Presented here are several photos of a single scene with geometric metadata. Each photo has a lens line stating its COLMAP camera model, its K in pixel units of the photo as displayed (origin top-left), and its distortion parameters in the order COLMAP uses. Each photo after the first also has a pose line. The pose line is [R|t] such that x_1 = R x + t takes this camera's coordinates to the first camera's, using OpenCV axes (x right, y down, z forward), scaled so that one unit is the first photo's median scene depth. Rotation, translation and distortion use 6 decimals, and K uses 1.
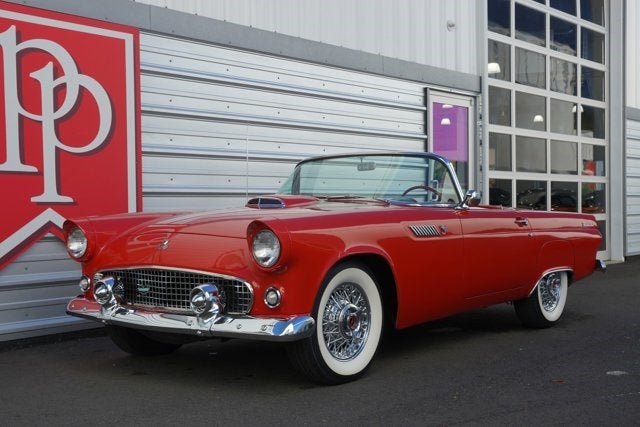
lens RADIAL K [[825.0, 0, 320.0], [0, 825.0, 213.5], [0, 0, 1]] dist [0.021036, 0.037782]
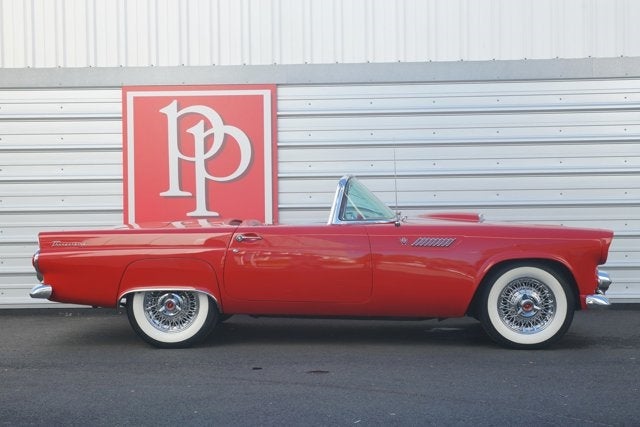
lens RADIAL K [[512.7, 0, 320.0], [0, 512.7, 213.5], [0, 0, 1]] dist [0.024336, 0.003884]
pose [[0.642482, -0.005929, -0.766278, 0.493452], [-0.000744, 0.999965, -0.008361, -0.010978], [0.766301, 0.005942, 0.642455, 0.571554]]
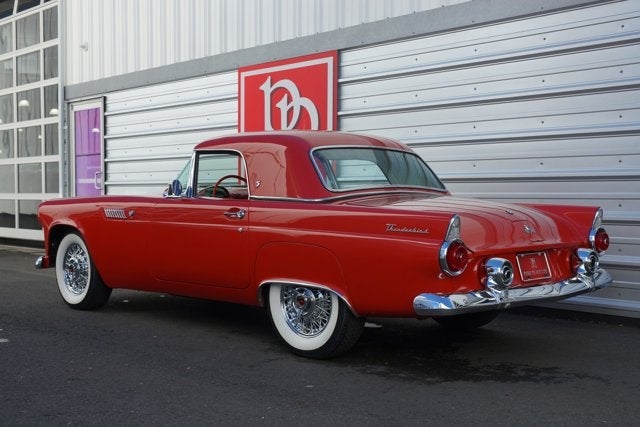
lens RADIAL K [[825.0, 0, 320.0], [0, 825.0, 213.5], [0, 0, 1]] dist [0.021036, 0.037782]
pose [[-0.112376, 0.036195, -0.993006, 1.129451], [-0.008399, 0.999266, 0.037374, -0.024294], [0.993630, 0.012540, -0.111990, 1.212796]]
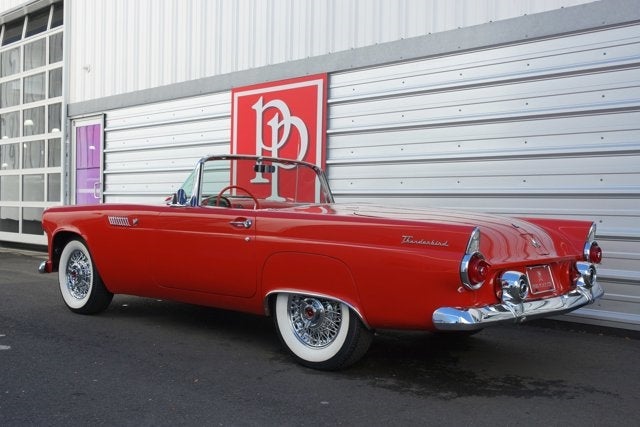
lens RADIAL K [[708.8, 0, 320.0], [0, 708.8, 213.5], [0, 0, 1]] dist [0.001038, 0.001922]
pose [[-0.063831, 0.018694, -0.997786, 1.025137], [-0.025990, 0.999454, 0.020388, -0.018682], [0.997622, 0.027233, -0.063310, 1.159168]]
